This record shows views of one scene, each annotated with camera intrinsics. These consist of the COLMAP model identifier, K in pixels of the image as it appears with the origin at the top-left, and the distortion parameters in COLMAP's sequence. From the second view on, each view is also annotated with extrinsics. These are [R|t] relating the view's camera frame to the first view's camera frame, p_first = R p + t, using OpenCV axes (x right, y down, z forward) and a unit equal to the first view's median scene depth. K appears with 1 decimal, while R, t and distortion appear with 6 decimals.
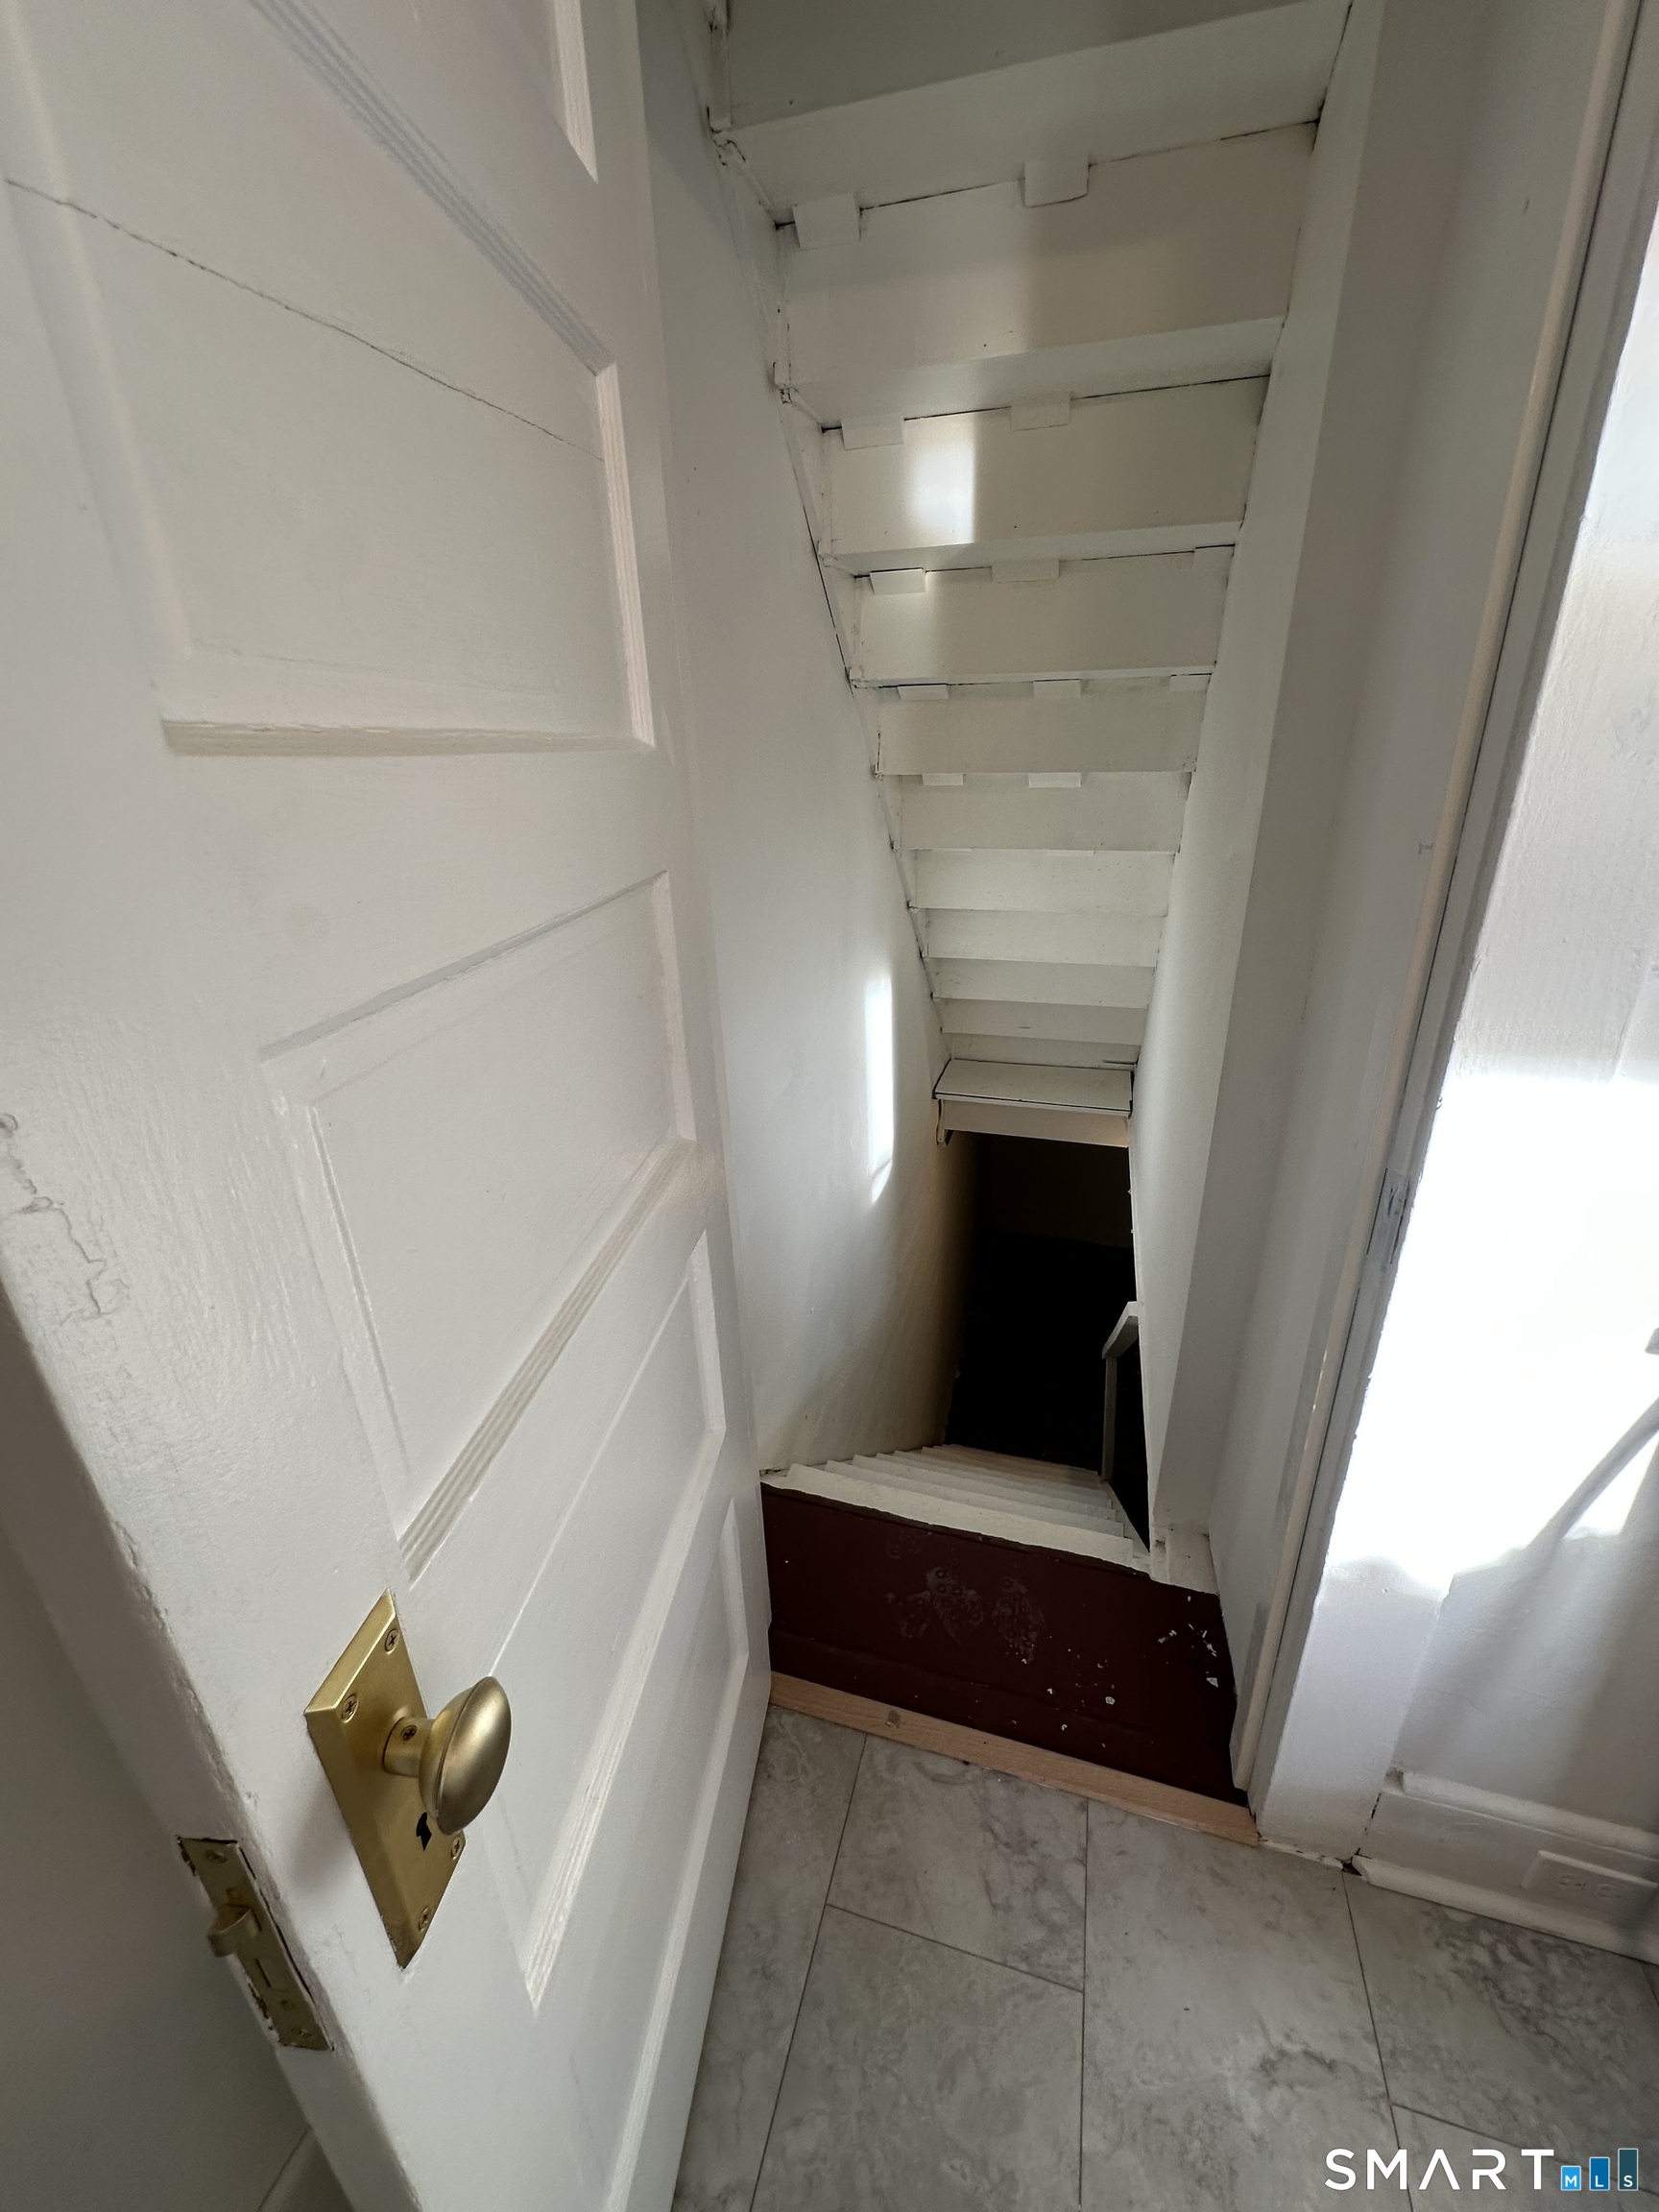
lens RADIAL K [[872.9, 0, 832.8], [0, 872.9, 1102.6], [0, 0, 1]] dist [-0.001772, 0.000306]
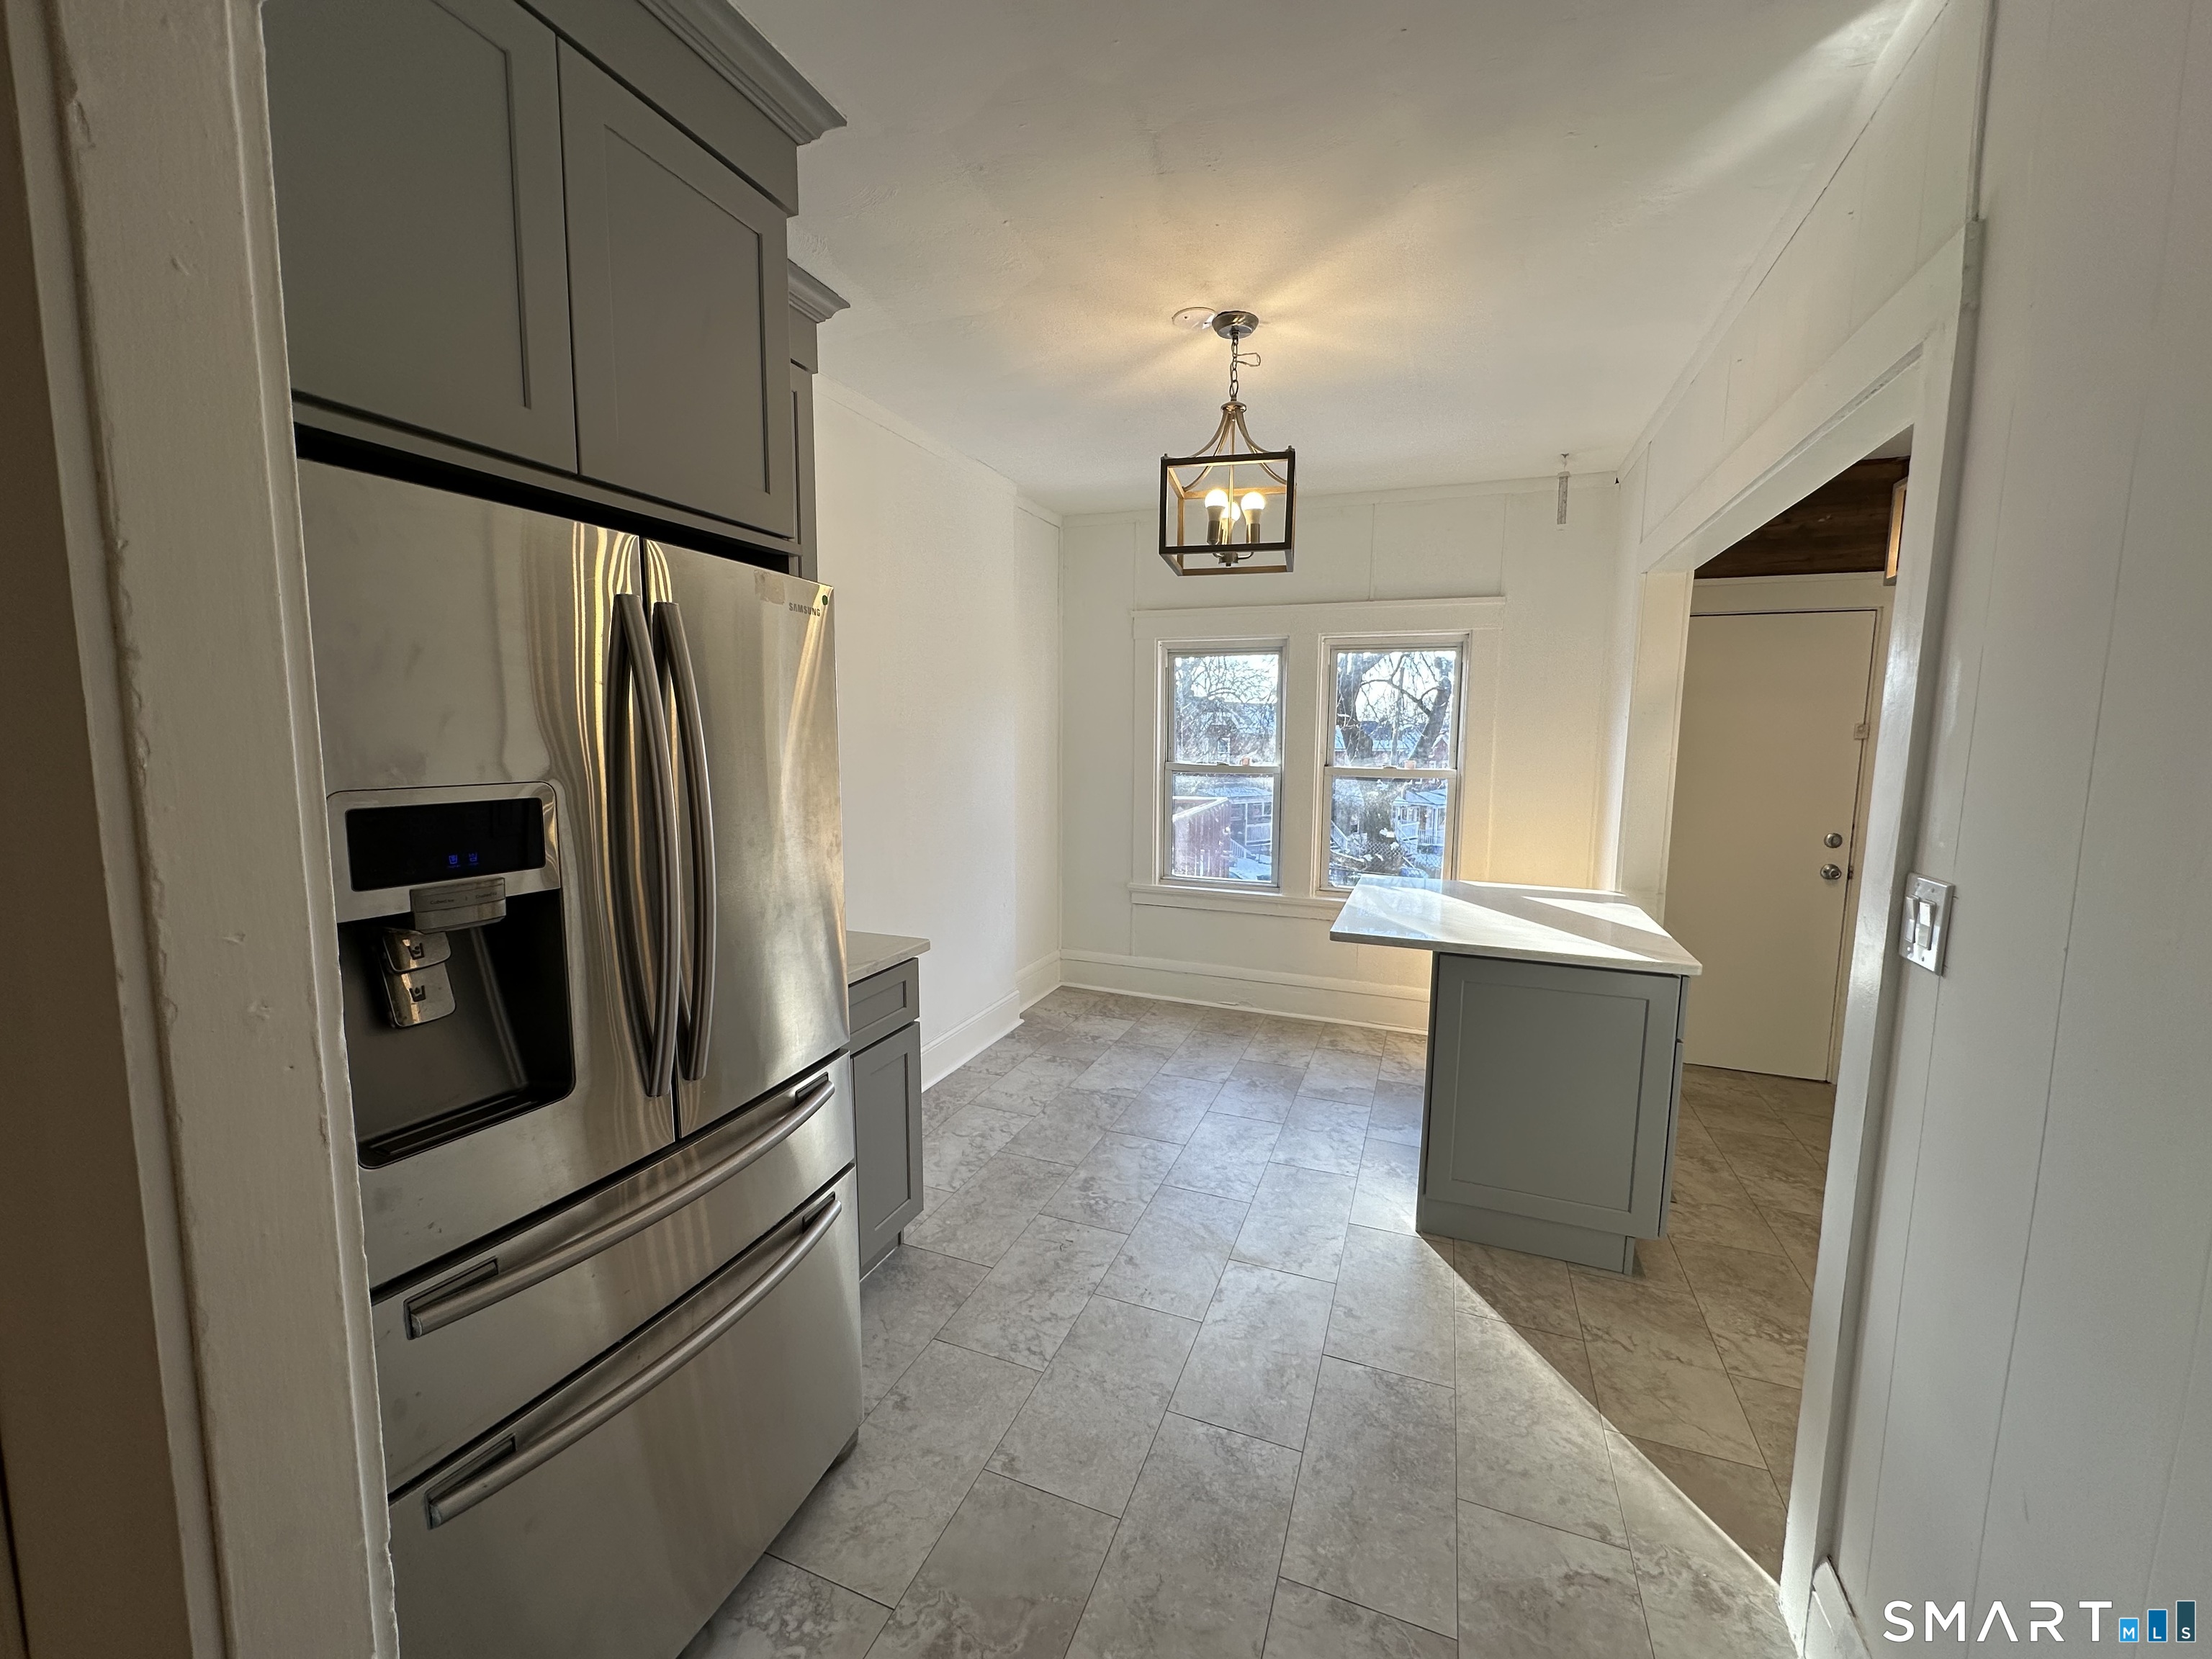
lens RADIAL K [[872.9, 0, 1108.8], [0, 872.9, 828.9], [0, 0, 1]] dist [-0.001772, 0.000306]
pose [[0.996036, 0.043410, -0.077643, -0.304405], [-0.062386, 0.963090, -0.261849, 0.522210], [0.063411, 0.265654, 0.961981, -1.692708]]
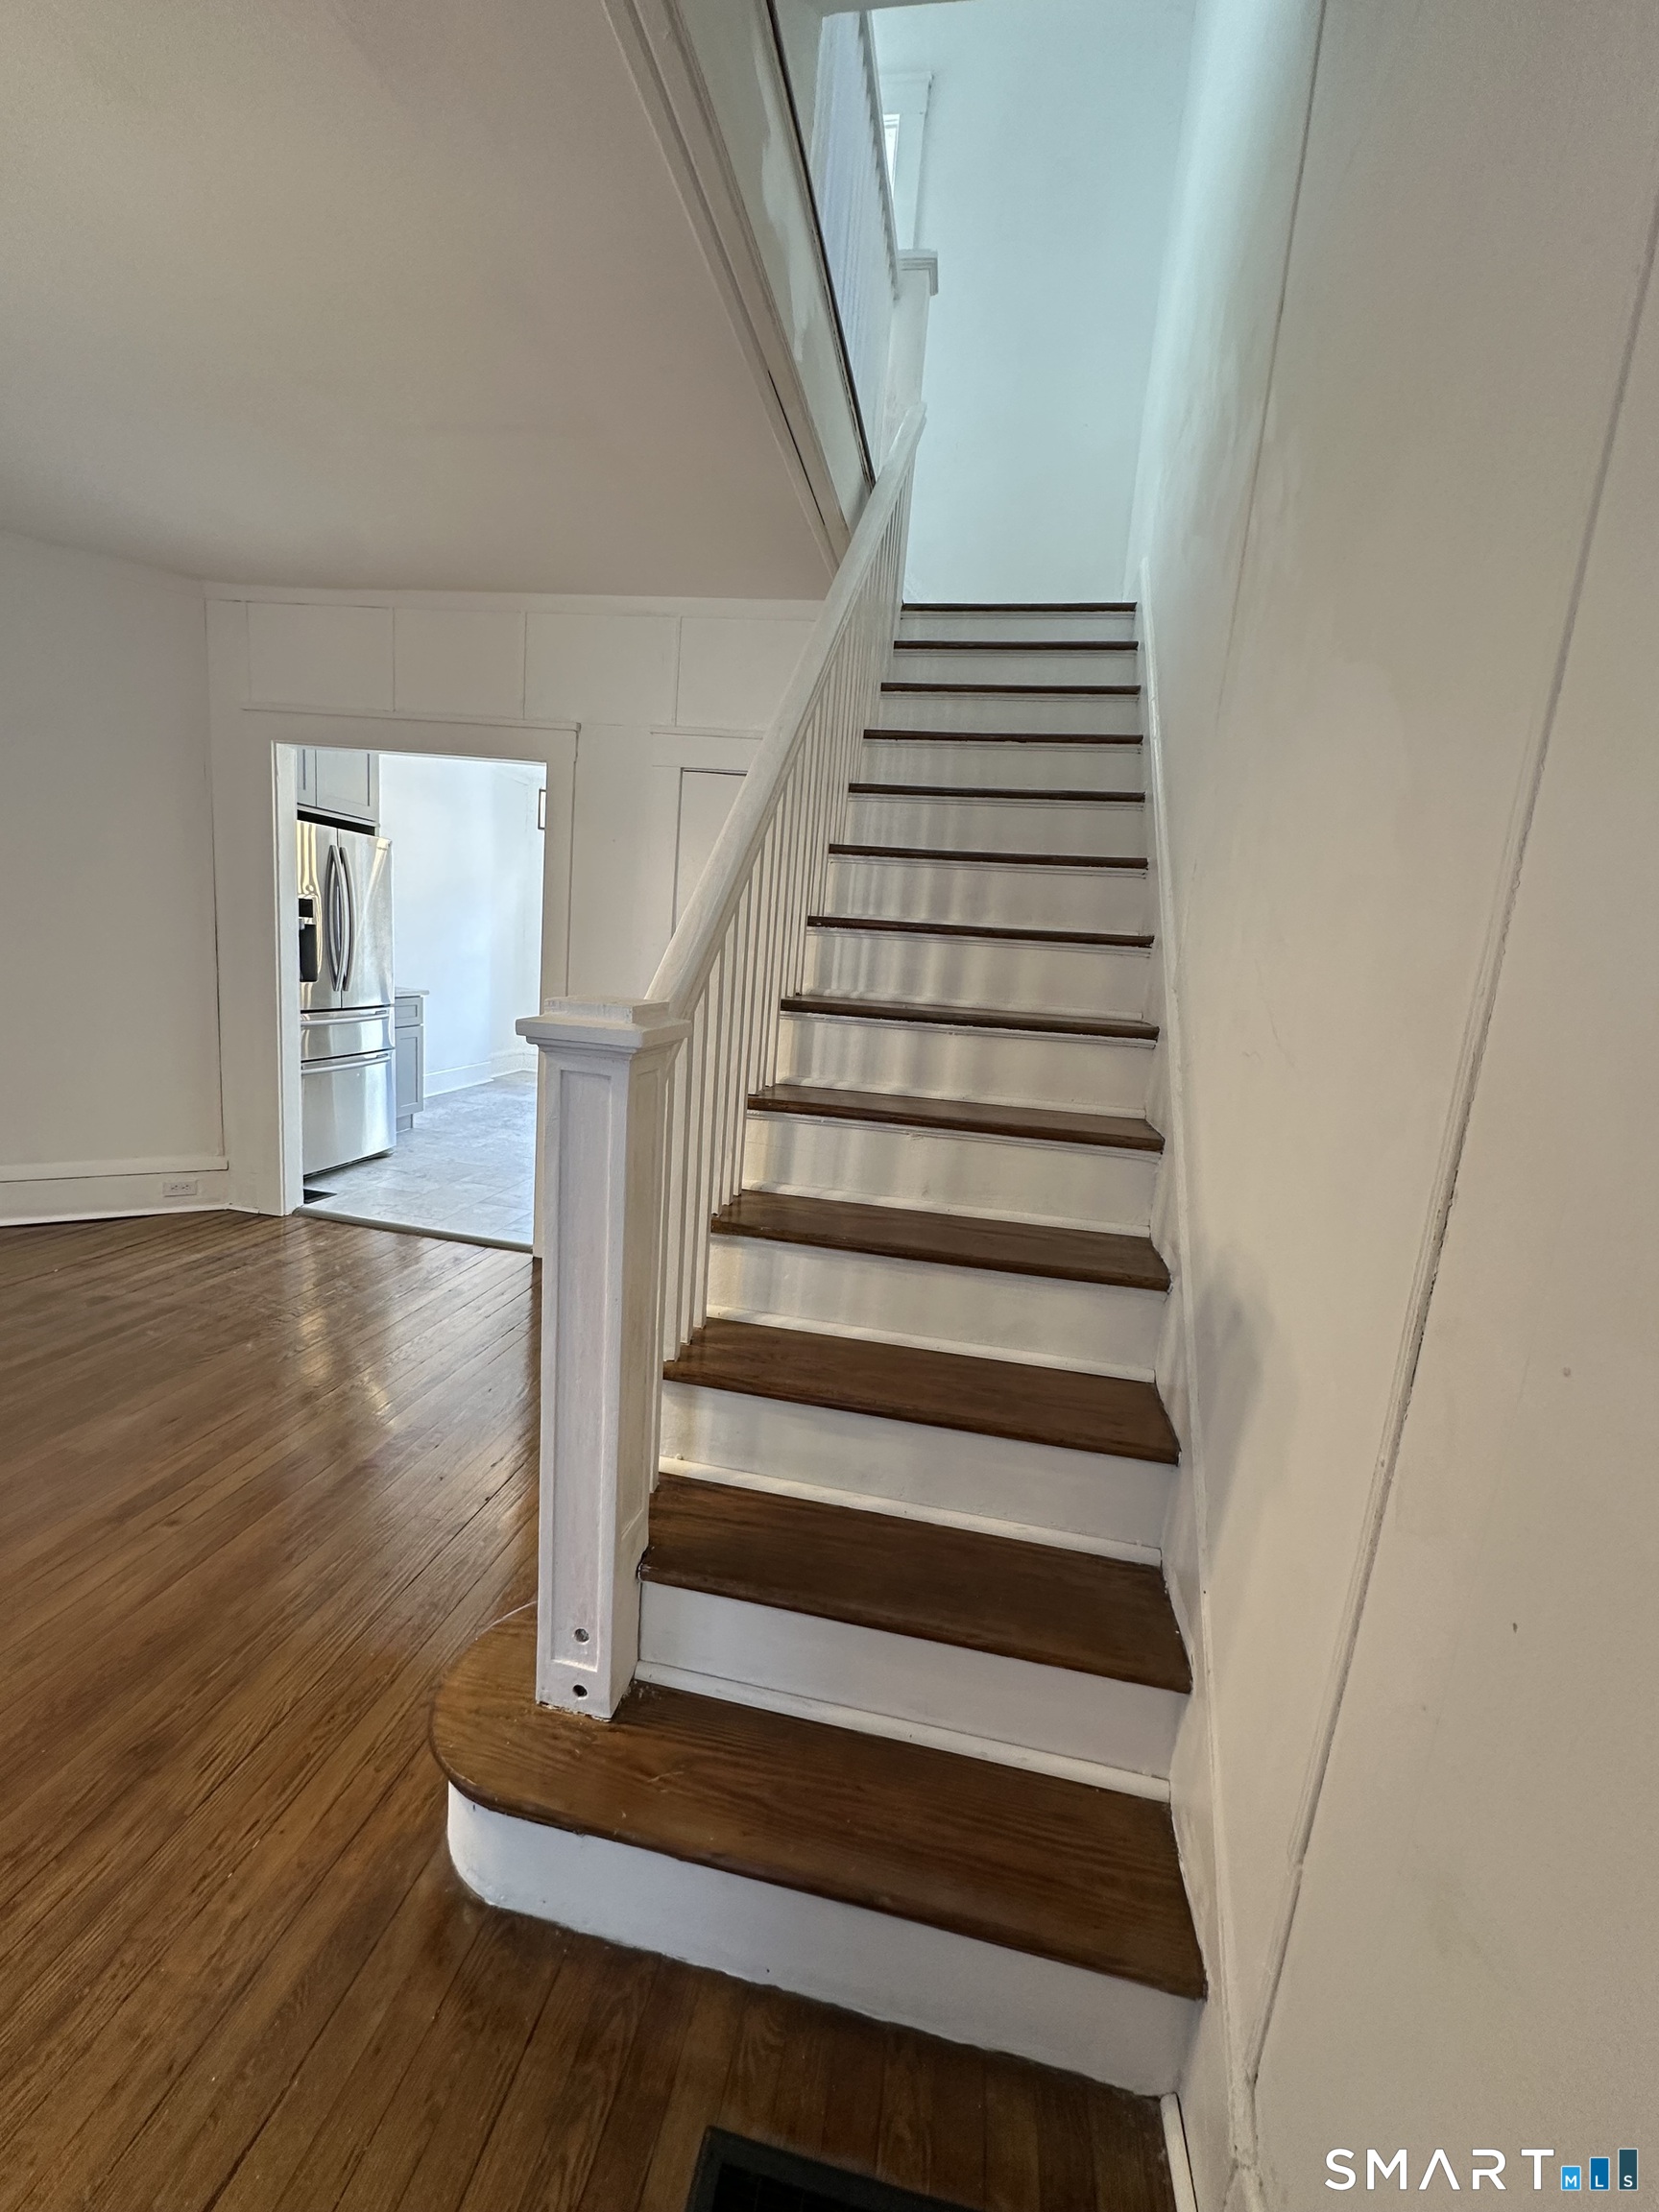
lens RADIAL K [[872.9, 0, 830.4], [0, 872.9, 1100.3], [0, 0, 1]] dist [-0.001772, 0.000306]
pose [[0.987917, 0.086167, 0.128824, 0.575536], [-0.057954, 0.976287, -0.208580, 1.533817], [-0.143742, 0.198594, 0.969484, -4.056216]]
